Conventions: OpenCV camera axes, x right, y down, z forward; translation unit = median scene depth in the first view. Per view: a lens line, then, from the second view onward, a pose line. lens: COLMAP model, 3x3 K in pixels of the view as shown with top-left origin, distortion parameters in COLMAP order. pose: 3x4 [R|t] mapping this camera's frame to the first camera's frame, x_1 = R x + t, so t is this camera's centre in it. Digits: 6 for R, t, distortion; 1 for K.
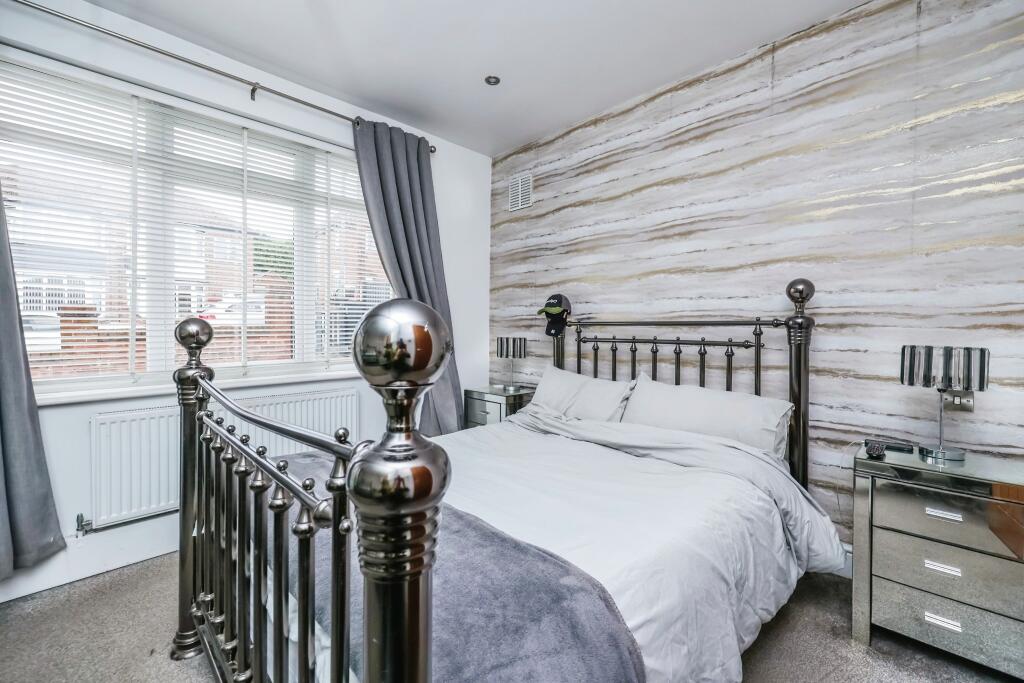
lens RADIAL K [[417.0, 0, 519.6], [0, 417.0, 331.5], [0, 0, 1]] dist [-0.008263, -0.000661]
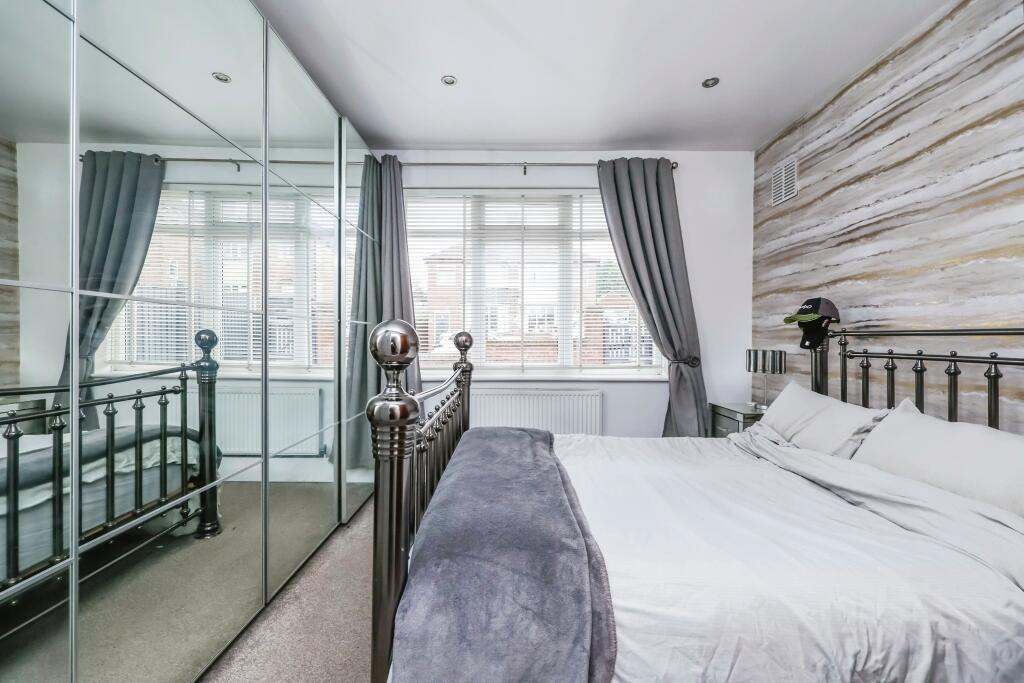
lens RADIAL K [[417.0, 0, 513.8], [0, 417.0, 341.3], [0, 0, 1]] dist [-0.008263, -0.000661]
pose [[0.694364, 0.005051, -0.719606, 0.264676], [-0.010663, 0.999938, -0.003270, 0.004694], [0.719545, 0.009943, 0.694375, 0.005298]]
